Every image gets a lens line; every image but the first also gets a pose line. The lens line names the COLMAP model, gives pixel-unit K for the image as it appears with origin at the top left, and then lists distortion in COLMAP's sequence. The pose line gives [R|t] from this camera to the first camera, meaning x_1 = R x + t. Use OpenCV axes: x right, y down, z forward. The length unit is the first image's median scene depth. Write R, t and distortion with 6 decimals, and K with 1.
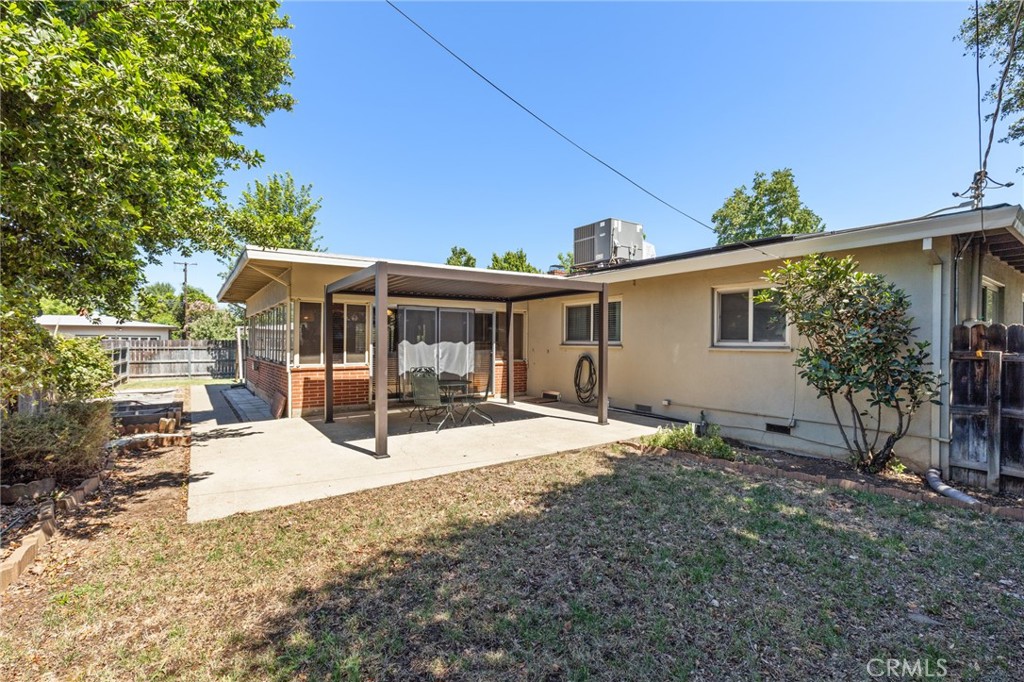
lens RADIAL K [[452.2, 0, 512.0], [0, 452.2, 341.0], [0, 0, 1]] dist [0.000004, 0.000015]
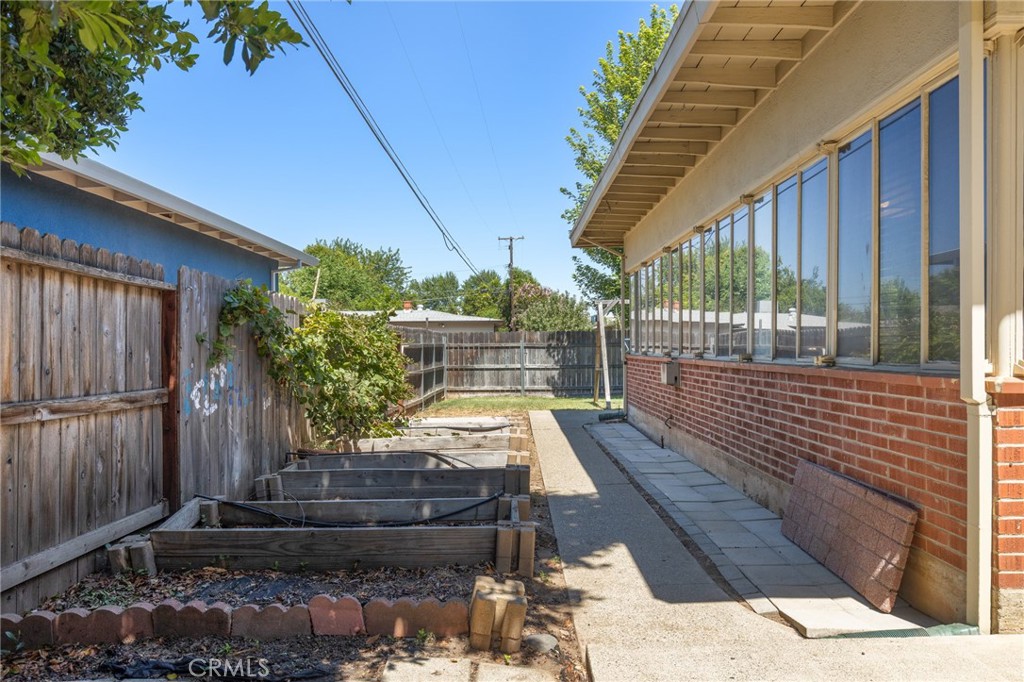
lens RADIAL K [[704.7, 0, 512.0], [0, 704.7, 341.0], [0, 0, 1]] dist [-0.000392, -0.000118]
pose [[0.811494, -0.012868, -0.584219, -0.191411], [0.011828, 0.999914, -0.005595, 0.016399], [0.584241, -0.002370, 0.811577, 0.249966]]
